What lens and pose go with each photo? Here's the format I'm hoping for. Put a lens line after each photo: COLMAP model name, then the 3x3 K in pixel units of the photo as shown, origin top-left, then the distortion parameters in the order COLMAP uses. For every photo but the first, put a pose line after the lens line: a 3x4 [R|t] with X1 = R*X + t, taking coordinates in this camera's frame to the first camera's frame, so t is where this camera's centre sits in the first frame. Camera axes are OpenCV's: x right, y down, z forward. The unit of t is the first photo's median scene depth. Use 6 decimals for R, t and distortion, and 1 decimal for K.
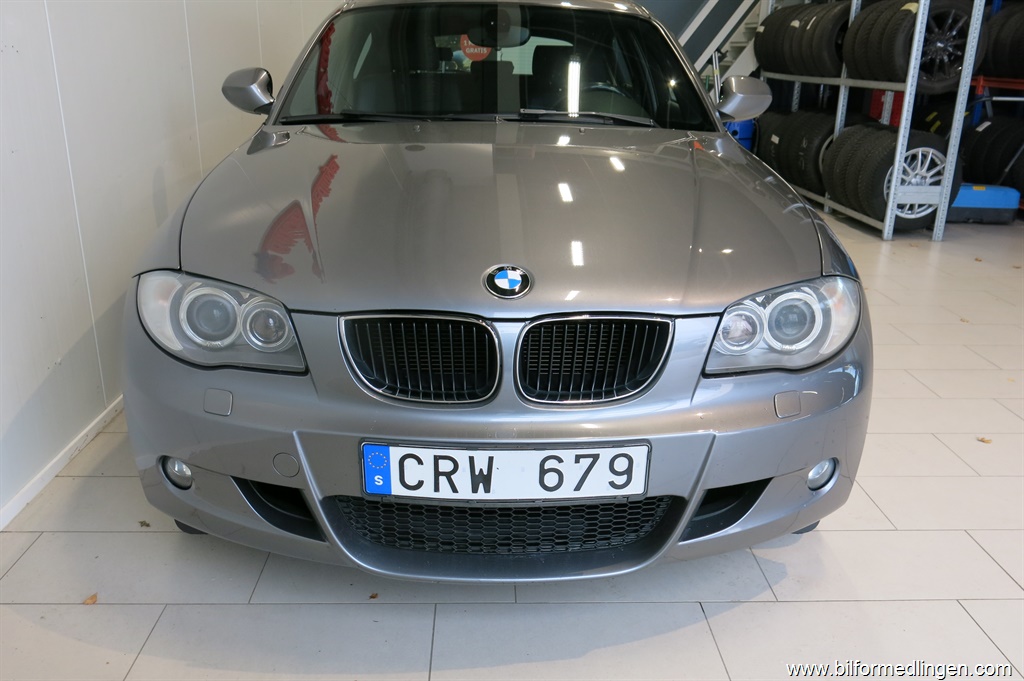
lens RADIAL K [[786.8, 0, 515.0], [0, 786.8, 273.9], [0, 0, 1]] dist [-0.011316, -0.001450]
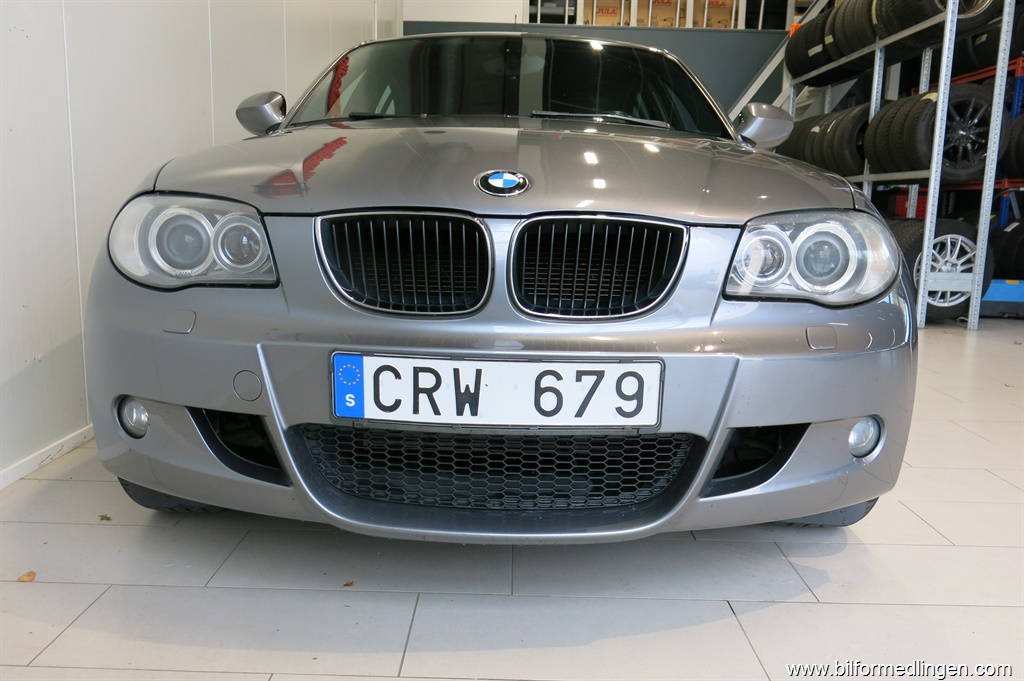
lens RADIAL K [[786.8, 0, 515.0], [0, 786.8, 273.9], [0, 0, 1]] dist [-0.011316, -0.001450]
pose [[0.999425, 0.011703, -0.031837, 0.031843], [-0.016236, 0.989137, -0.146097, 0.225832], [0.029782, 0.146530, 0.988758, 0.112615]]
